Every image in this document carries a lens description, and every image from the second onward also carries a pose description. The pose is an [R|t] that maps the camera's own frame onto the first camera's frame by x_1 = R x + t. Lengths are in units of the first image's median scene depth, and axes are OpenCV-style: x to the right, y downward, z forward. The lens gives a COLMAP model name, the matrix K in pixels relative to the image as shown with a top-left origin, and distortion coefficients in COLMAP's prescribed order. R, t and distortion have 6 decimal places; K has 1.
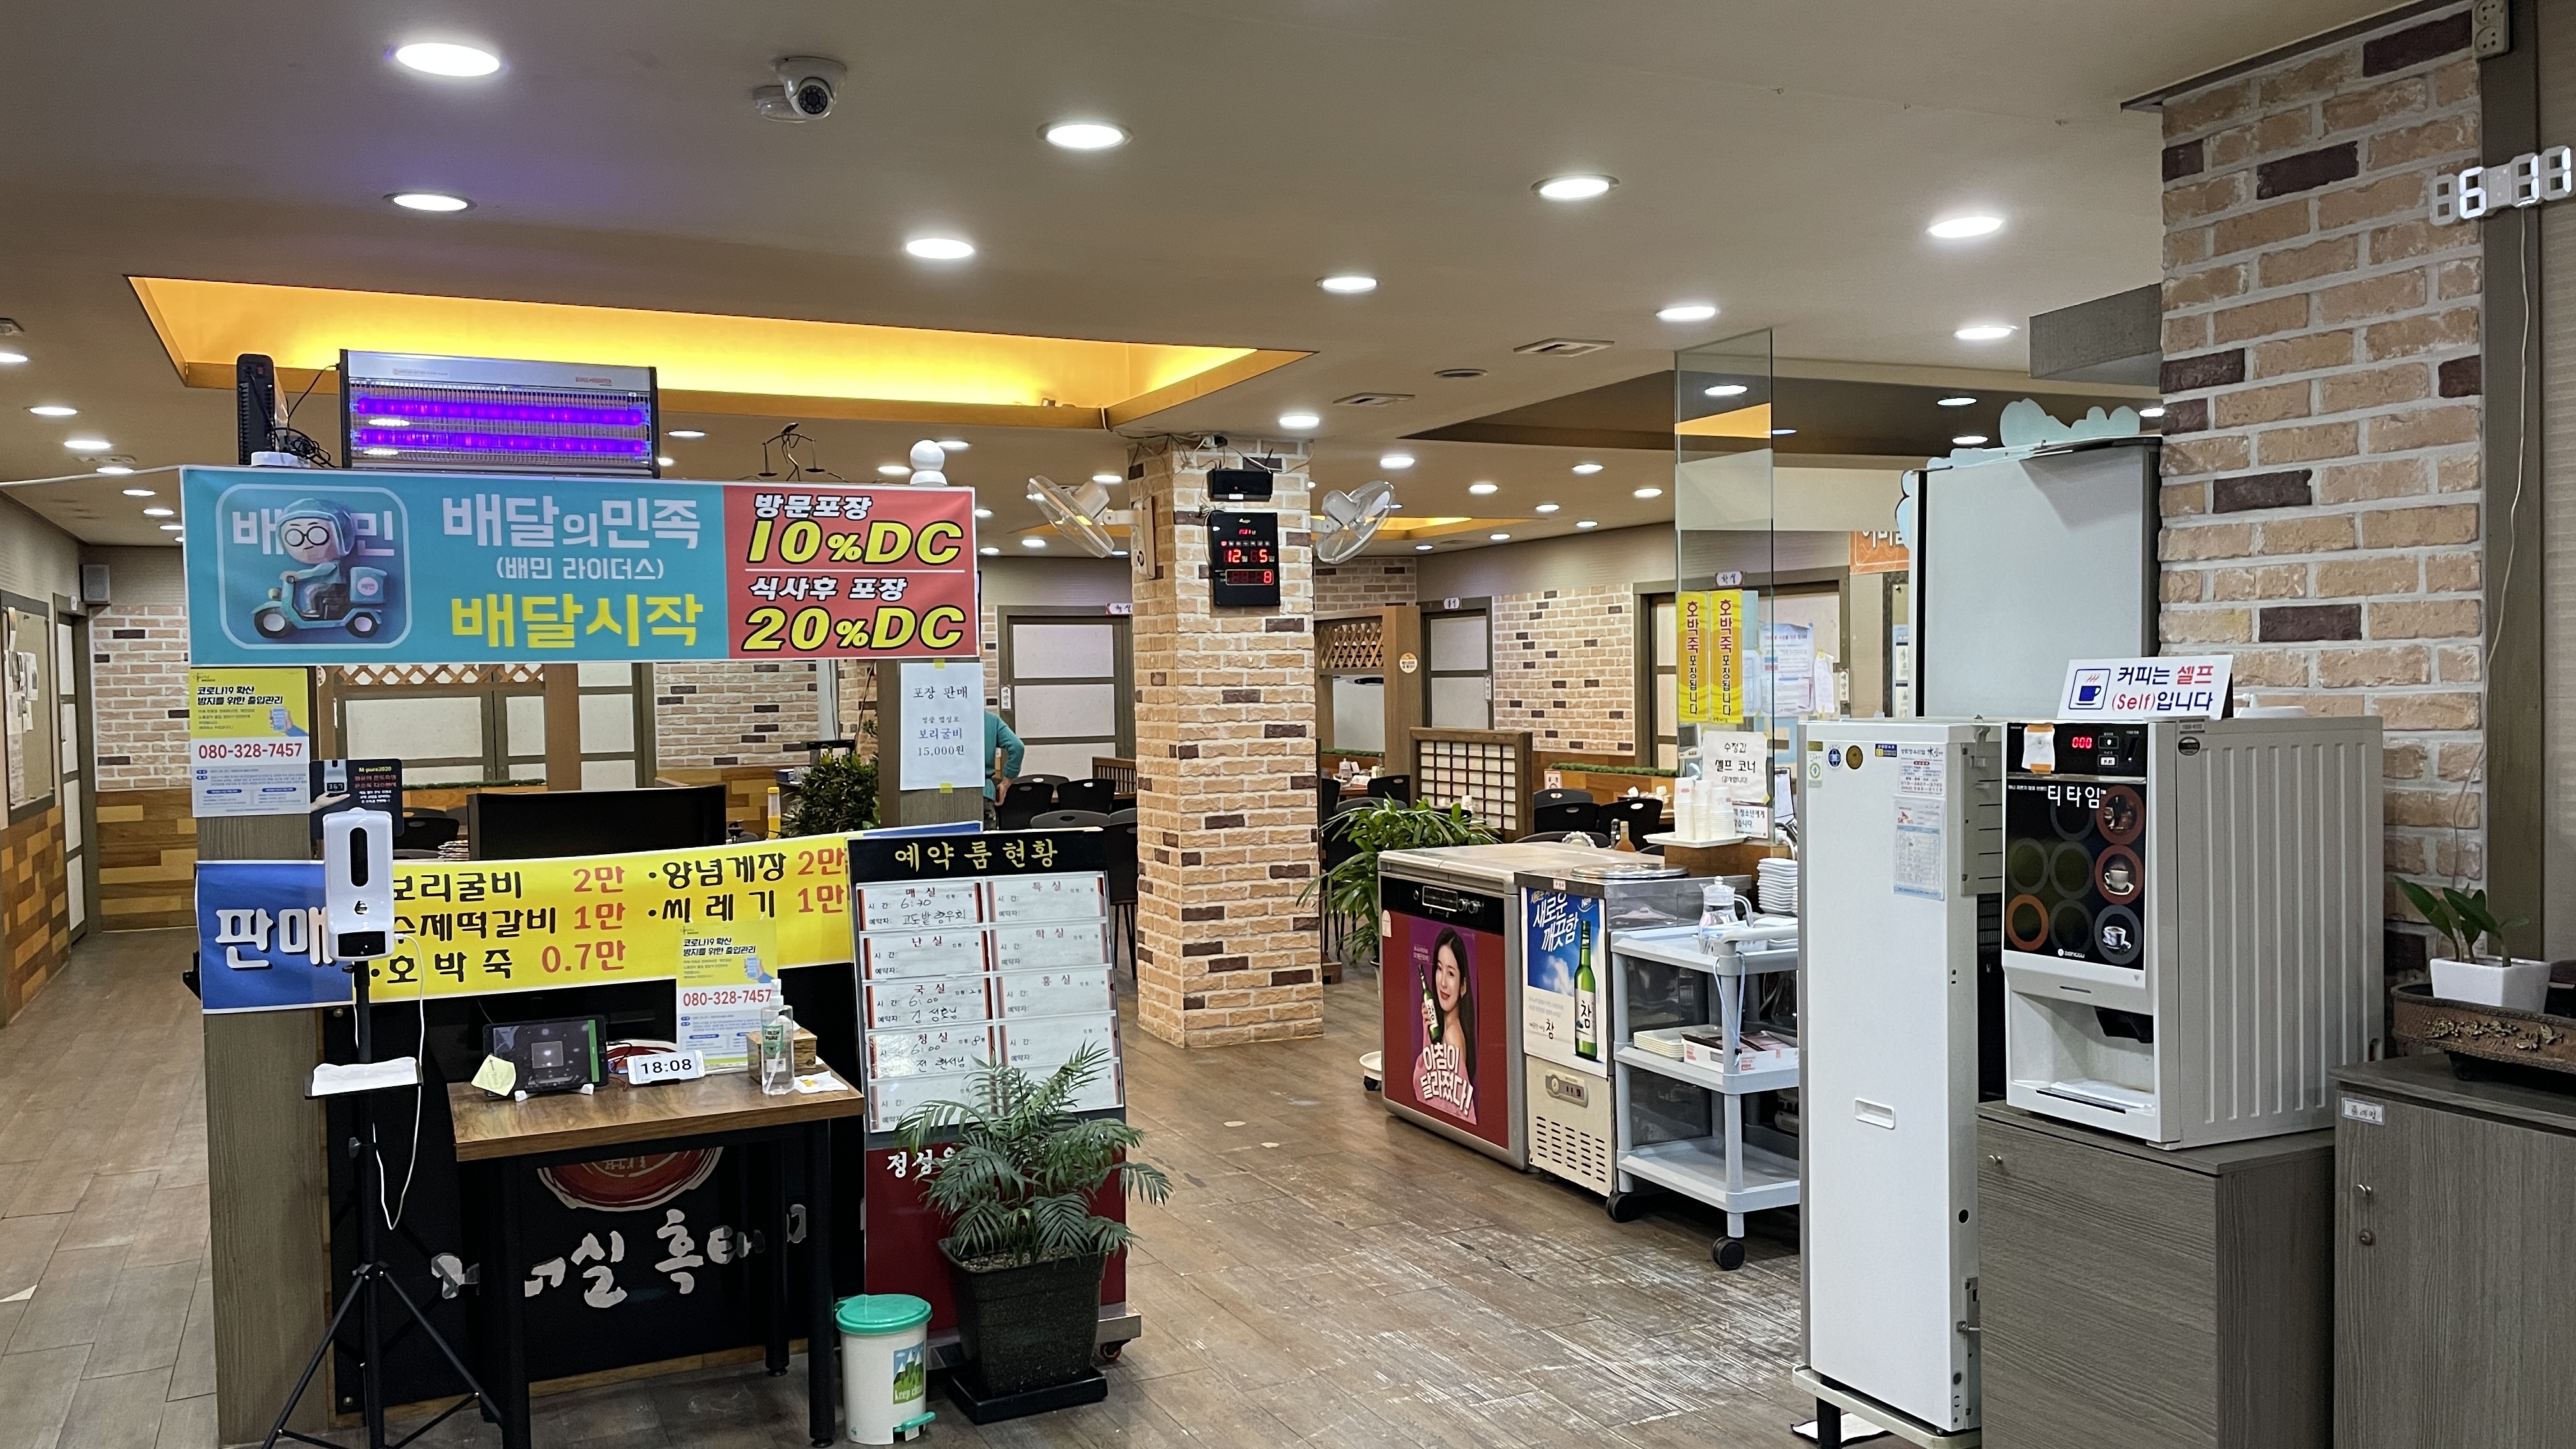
lens RADIAL K [[1943.5, 0, 1288.4], [0, 1943.5, 728.9], [0, 0, 1]] dist [0.020221, -0.018688]
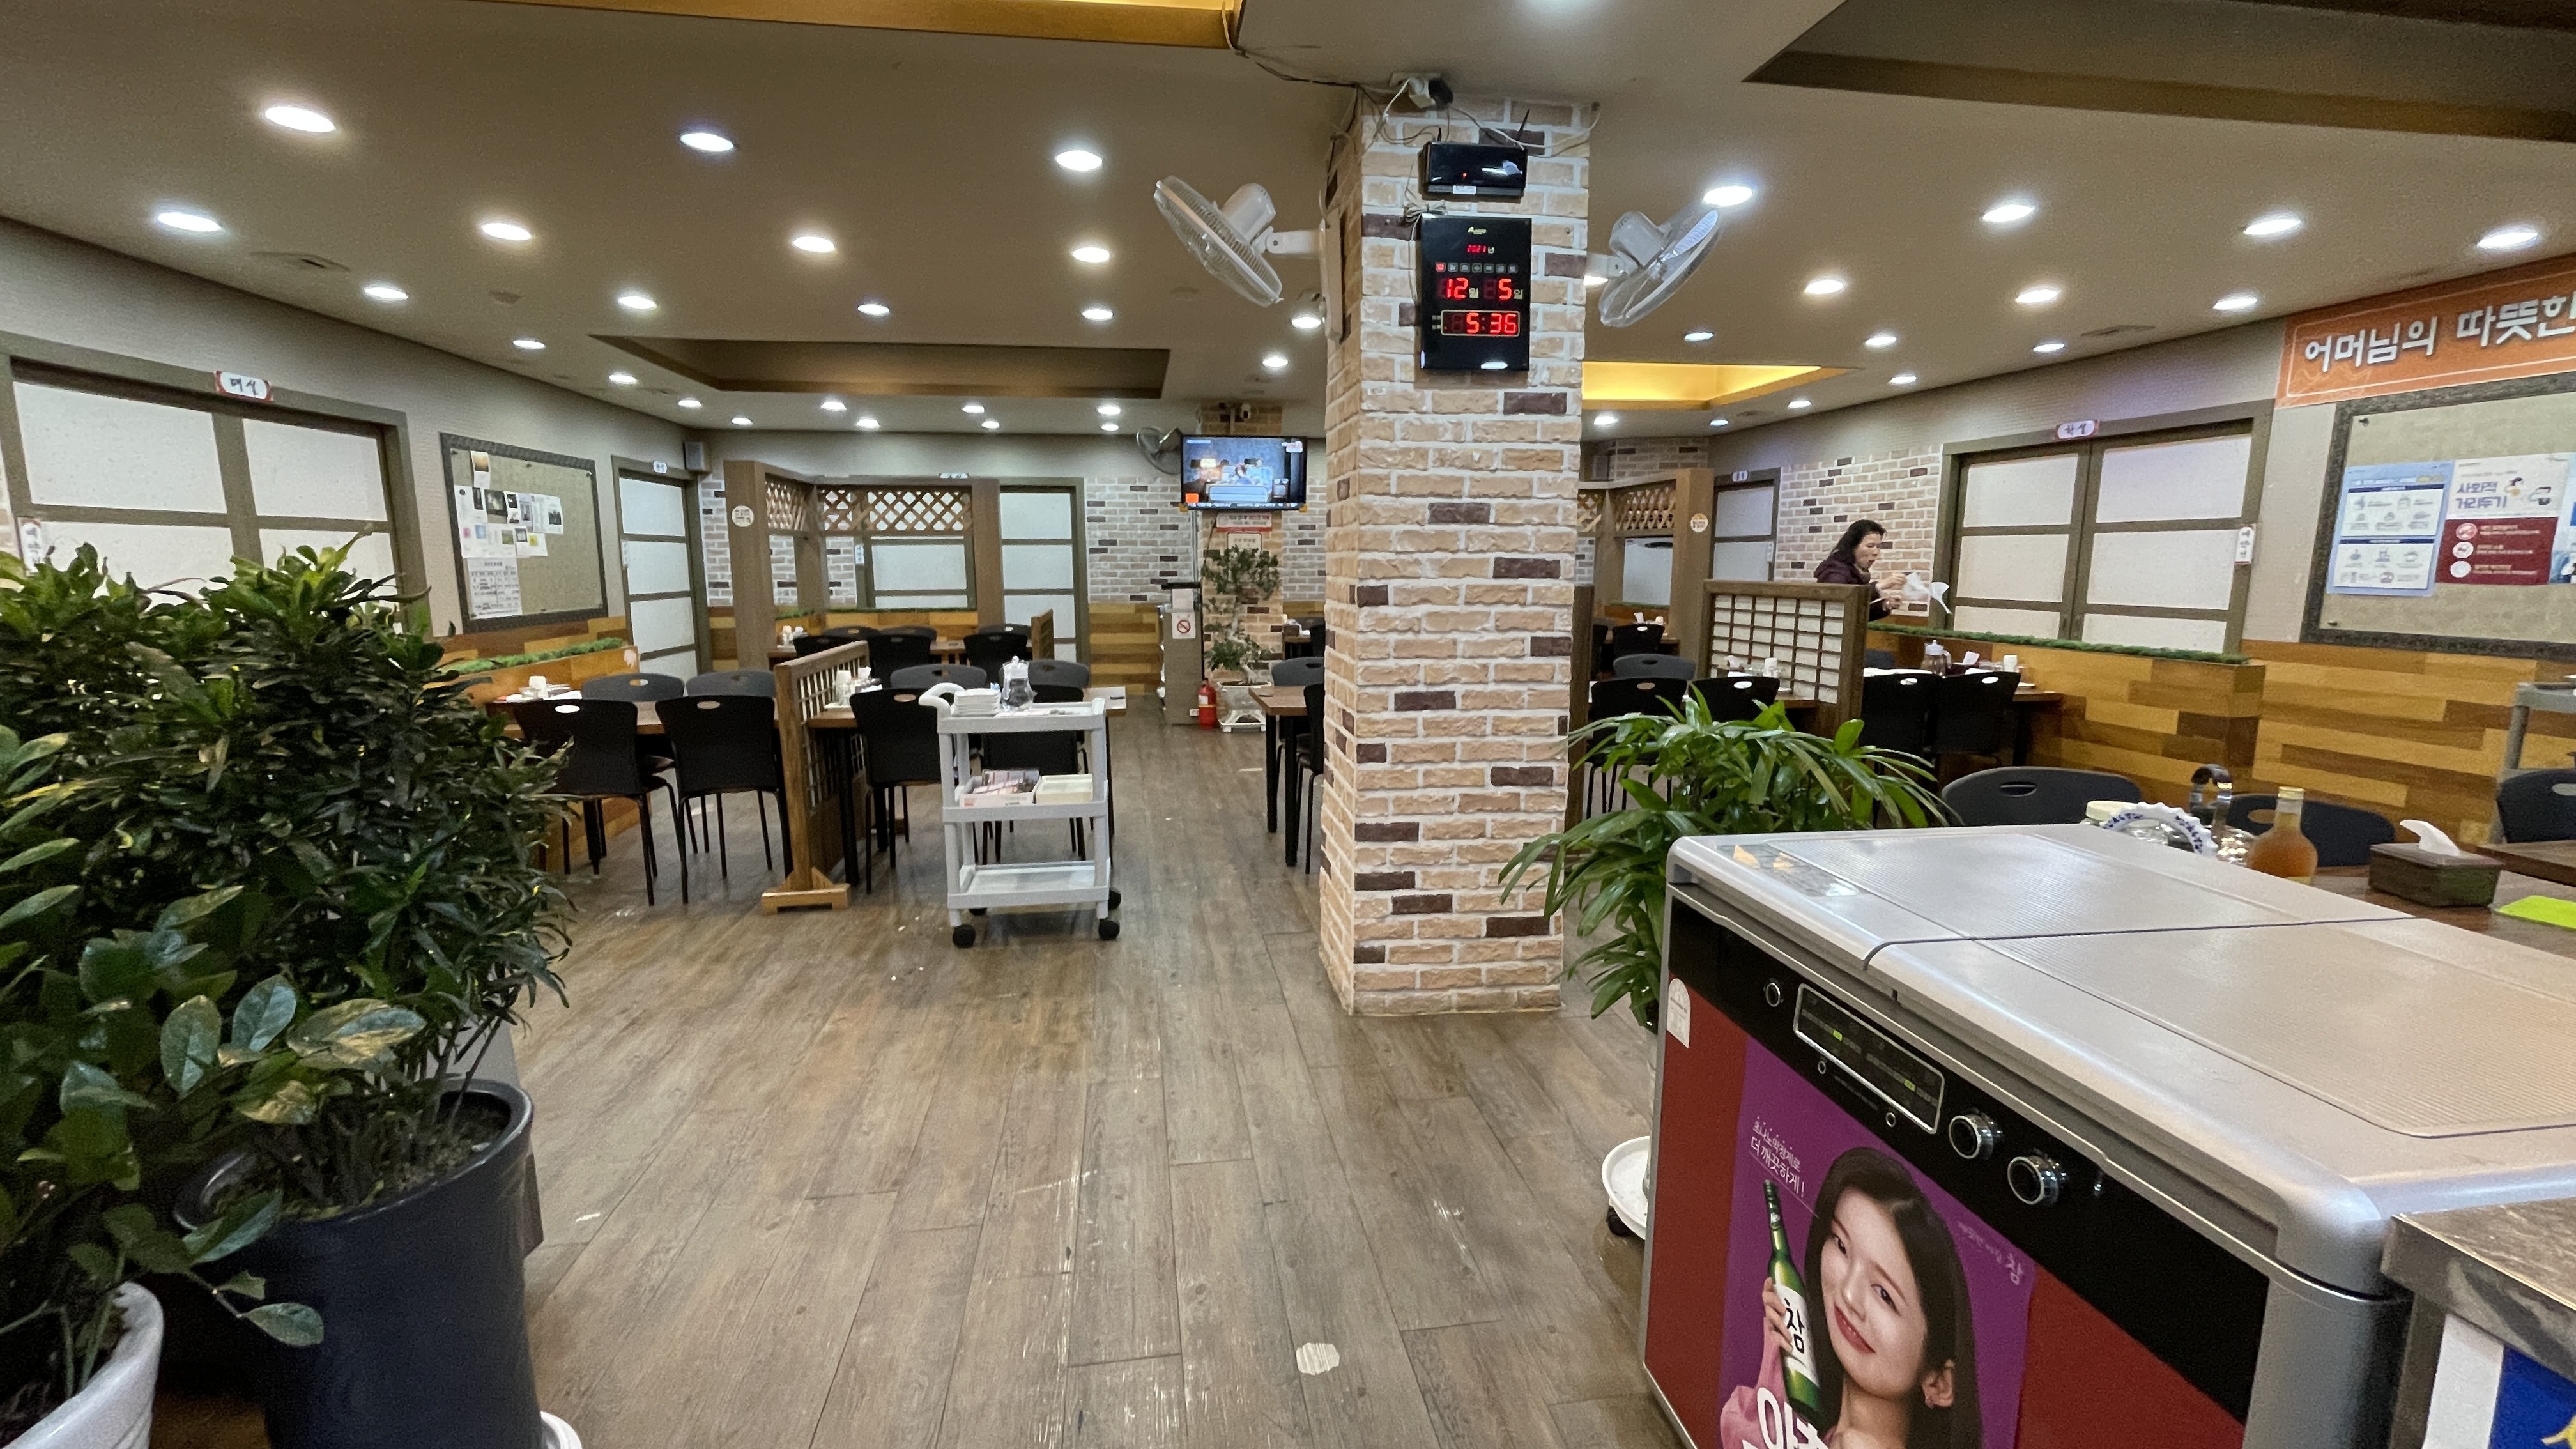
lens RADIAL K [[1035.1, 0, 1282.1], [0, 1035.1, 722.5], [0, 0, 1]] dist [0.000293, -0.000052]
pose [[0.954898, 0.062297, -0.290326, 0.024445], [-0.024157, 0.990802, 0.133148, 0.008234], [0.295950, -0.120129, 0.947619, 0.632920]]
